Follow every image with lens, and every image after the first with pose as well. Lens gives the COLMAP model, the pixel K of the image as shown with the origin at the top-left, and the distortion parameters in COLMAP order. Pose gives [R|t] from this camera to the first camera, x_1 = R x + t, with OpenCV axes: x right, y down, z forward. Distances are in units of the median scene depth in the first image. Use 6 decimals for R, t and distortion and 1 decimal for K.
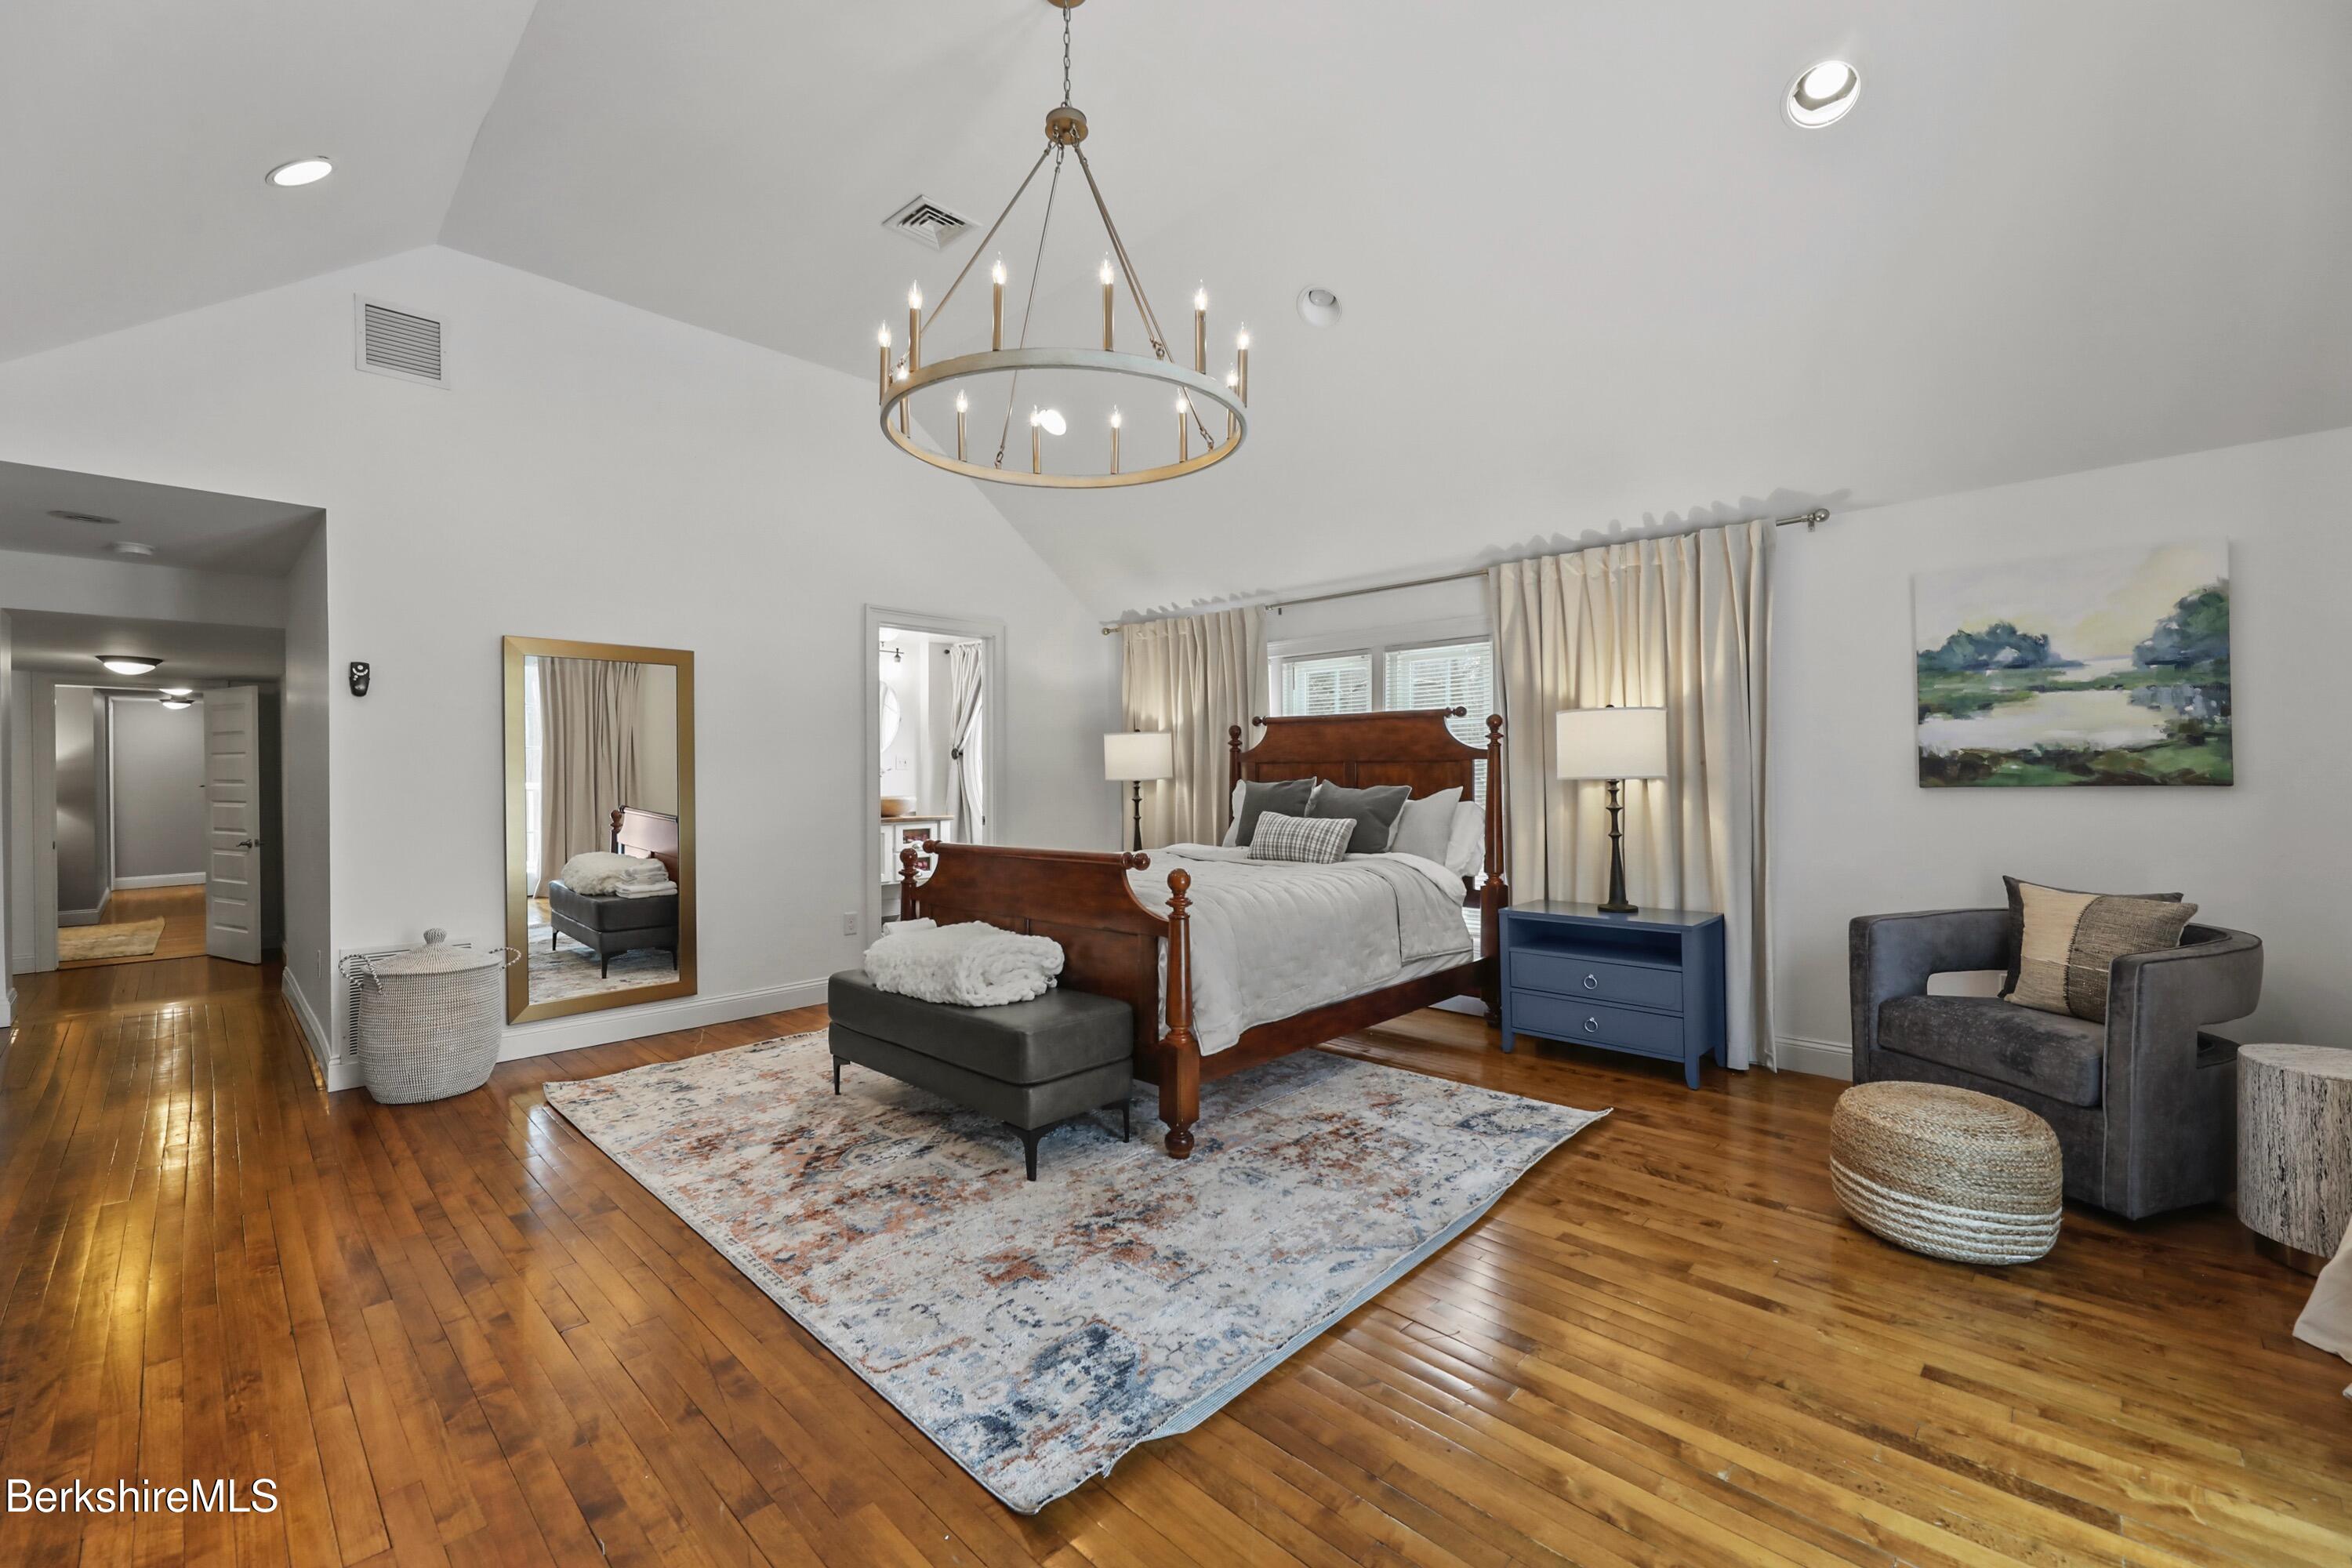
lens RADIAL K [[961.7, 0, 1156.7], [0, 961.7, 777.8], [0, 0, 1]] dist [-0.001058, -0.002646]
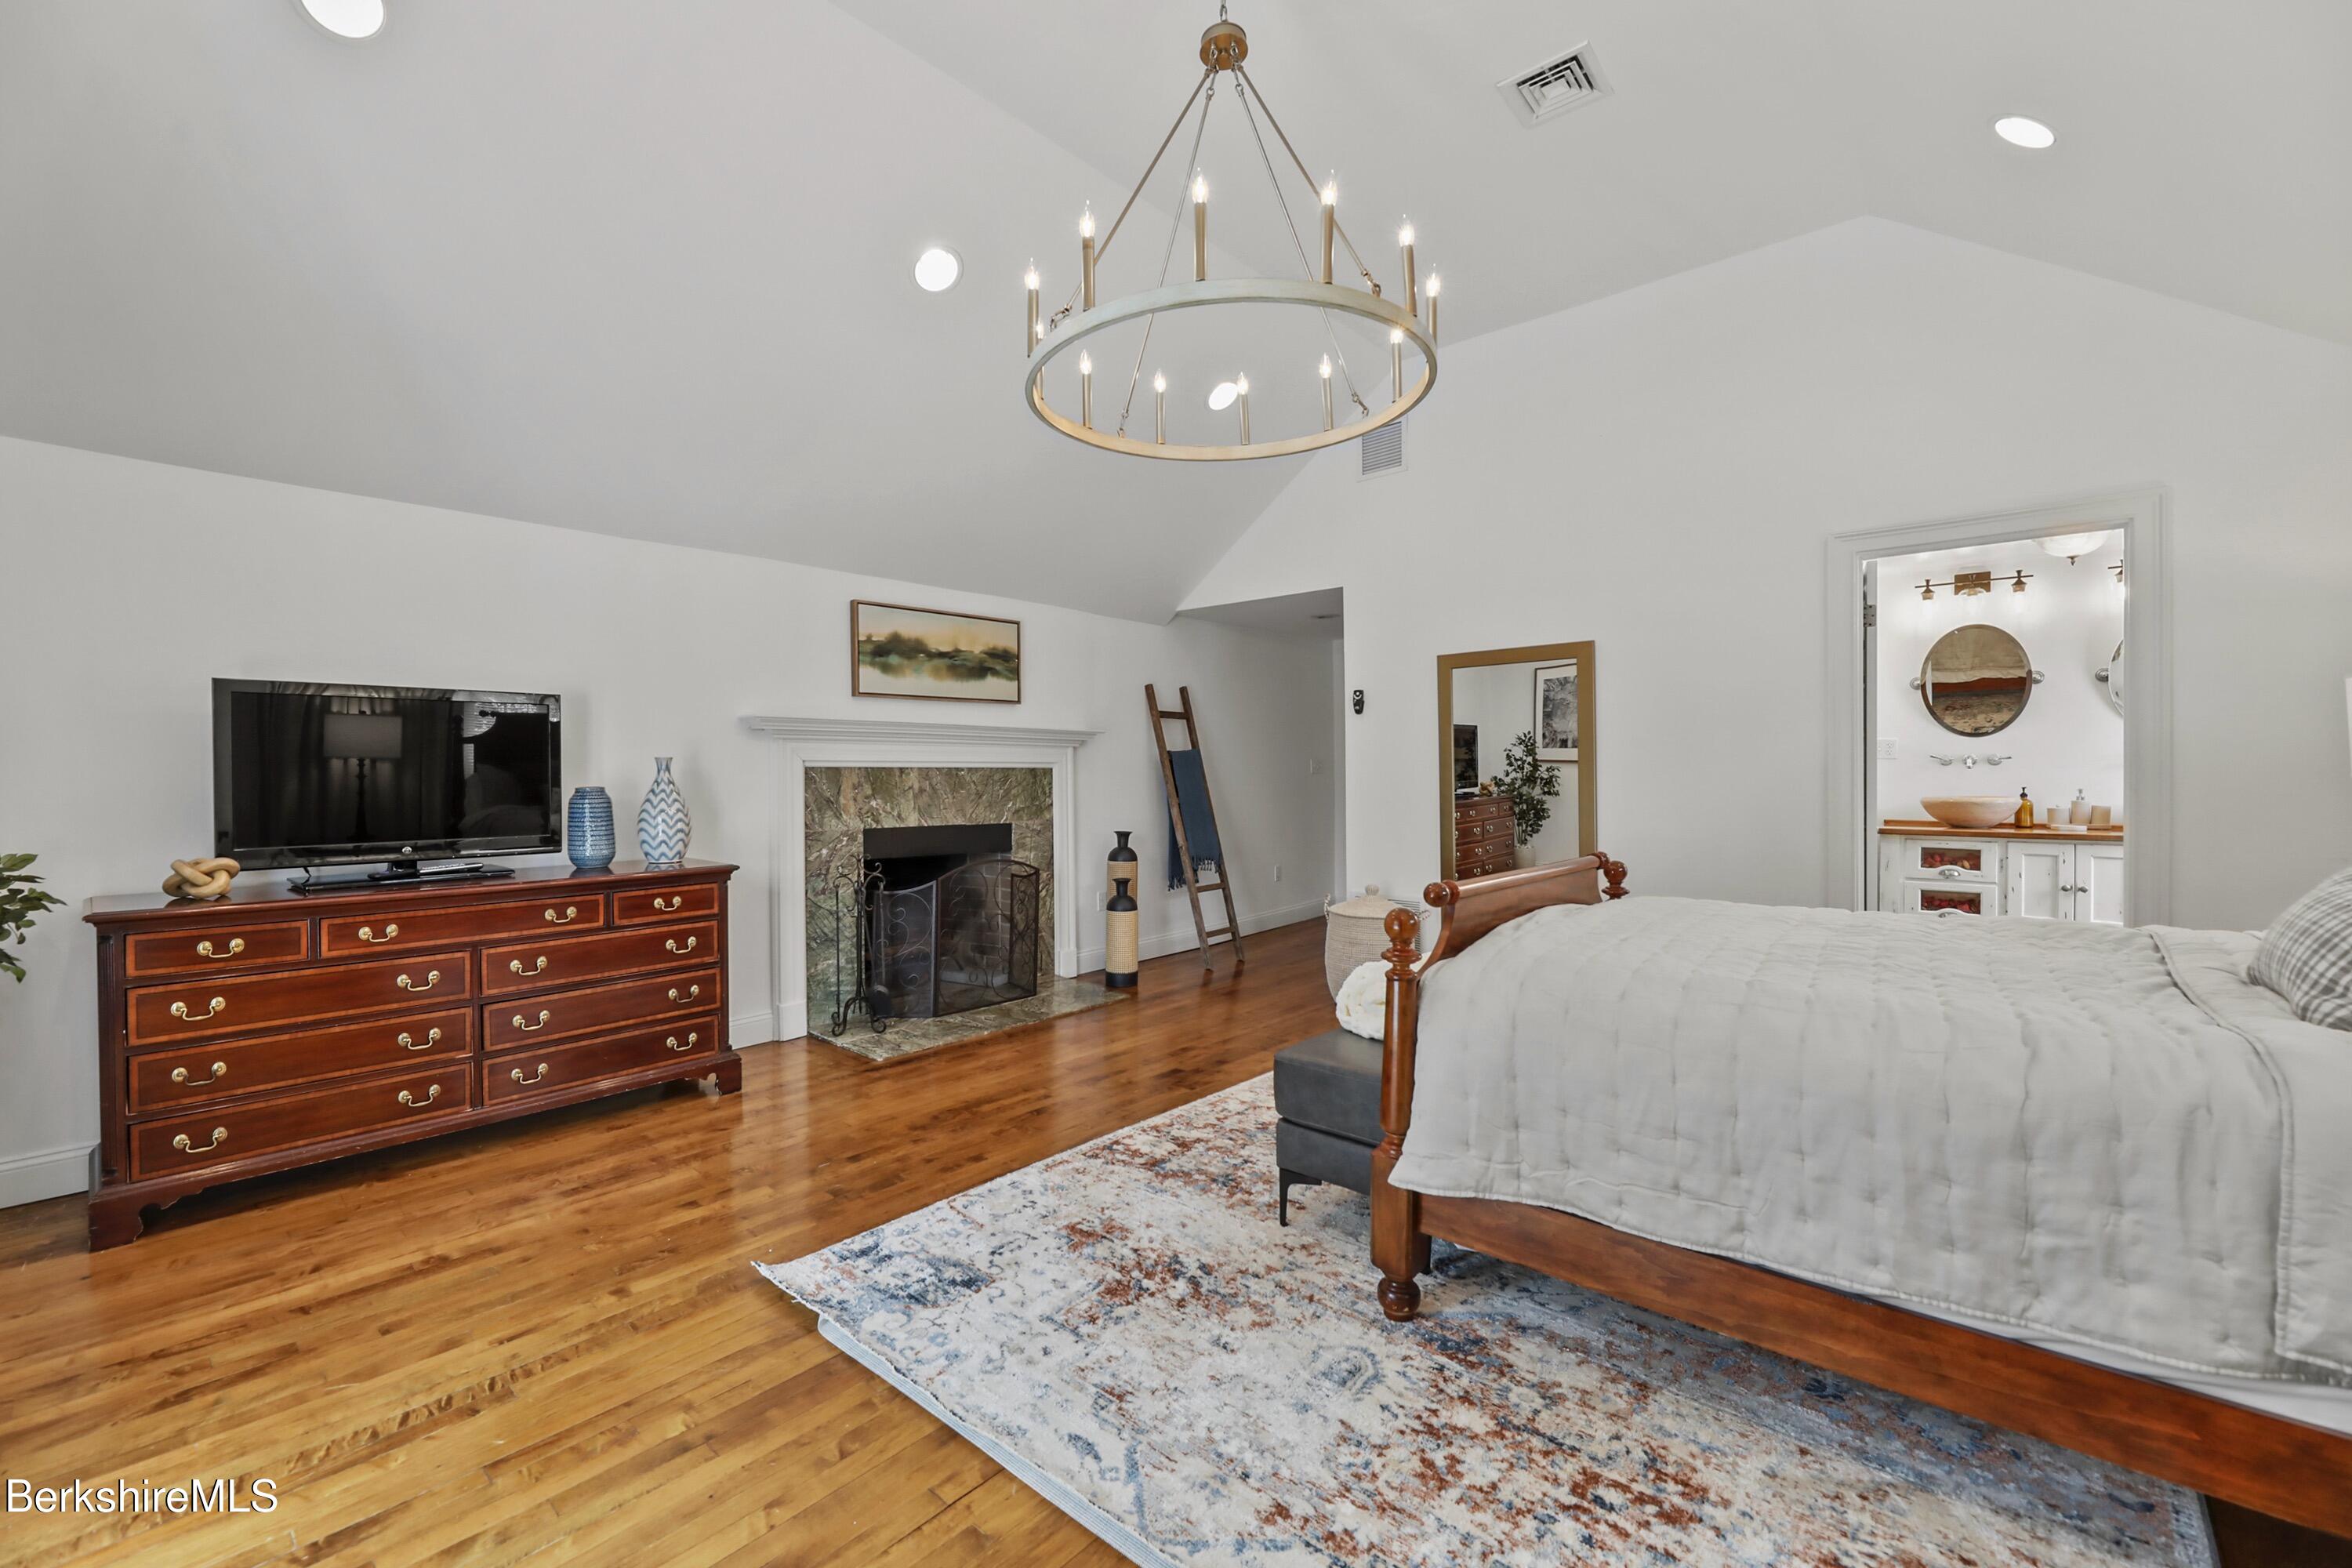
lens RADIAL K [[961.7, 0, 1154.7], [0, 961.7, 785.2], [0, 0, 1]] dist [-0.001058, -0.002646]
pose [[0.049877, 0.016293, -0.998622, 0.688993], [0.004457, 0.999853, 0.016536, -0.005998], [0.998745, -0.005275, 0.049797, 0.764841]]
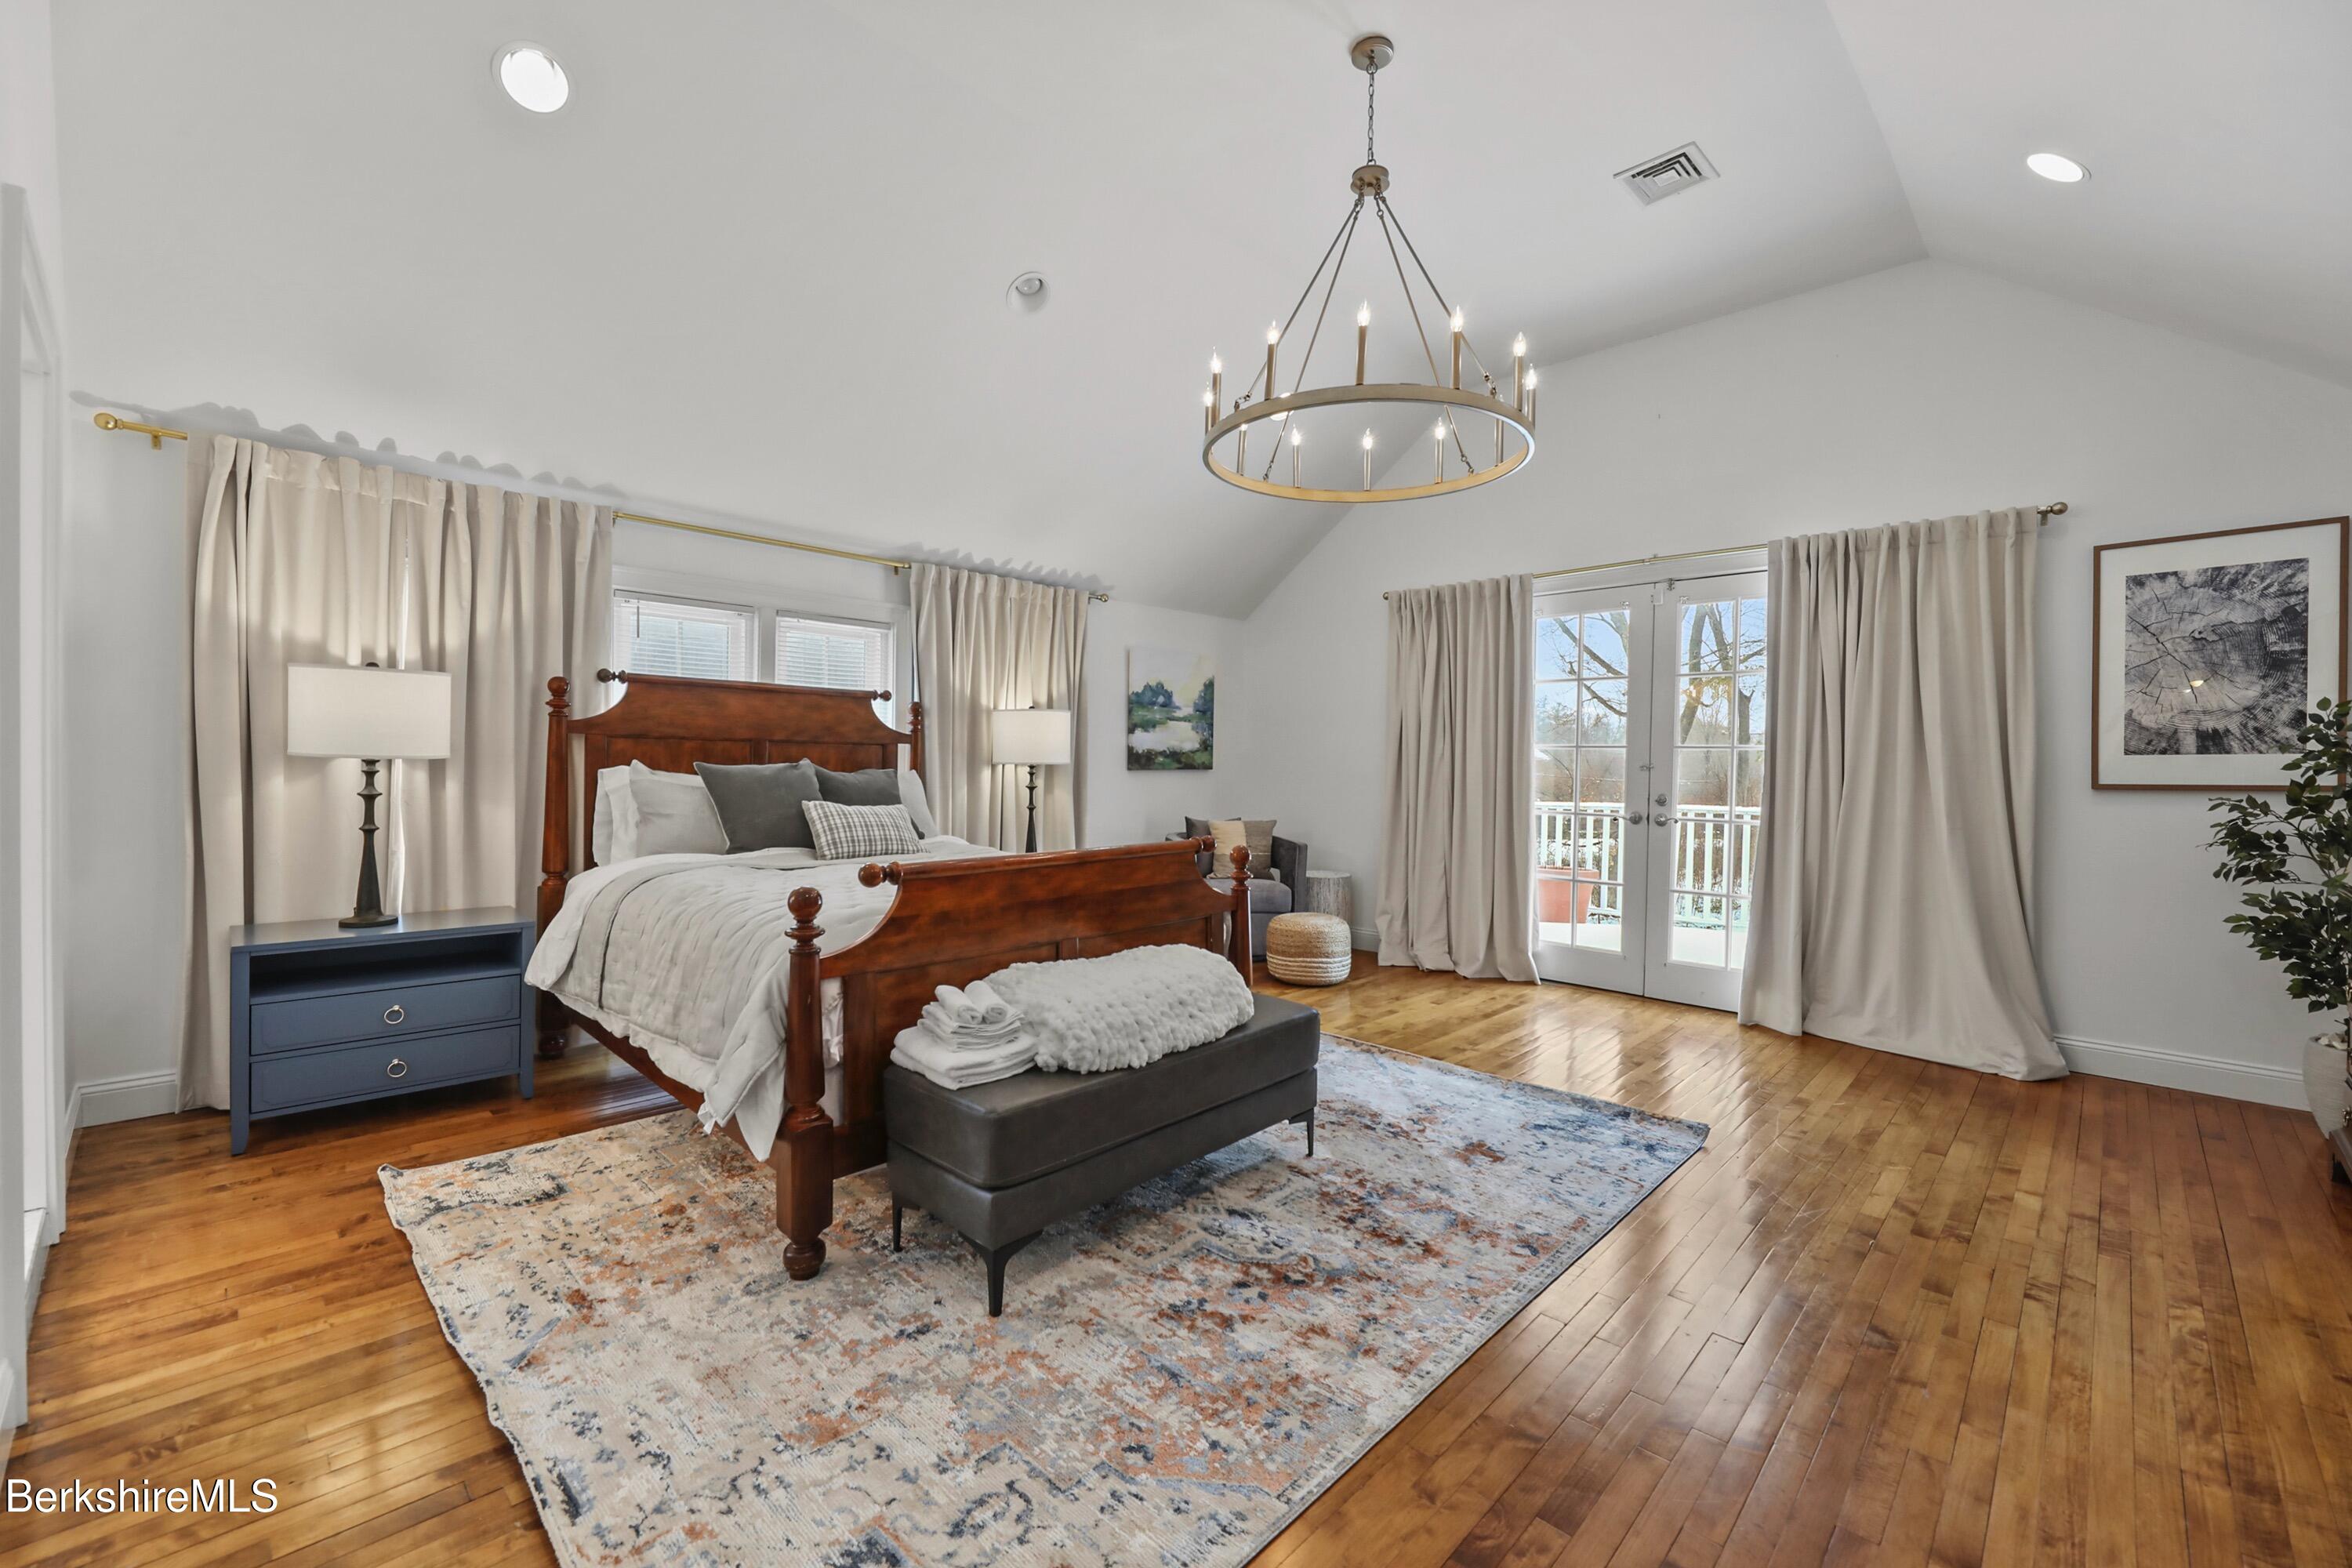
lens RADIAL K [[961.7, 0, 1175.1], [0, 961.7, 773.8], [0, 0, 1]] dist [-0.001058, -0.002646]
pose [[-0.009969, -0.004467, 0.999940, -1.051036], [-0.010329, 0.999937, 0.004364, 0.008671], [-0.999897, -0.010285, -0.010014, 1.058849]]
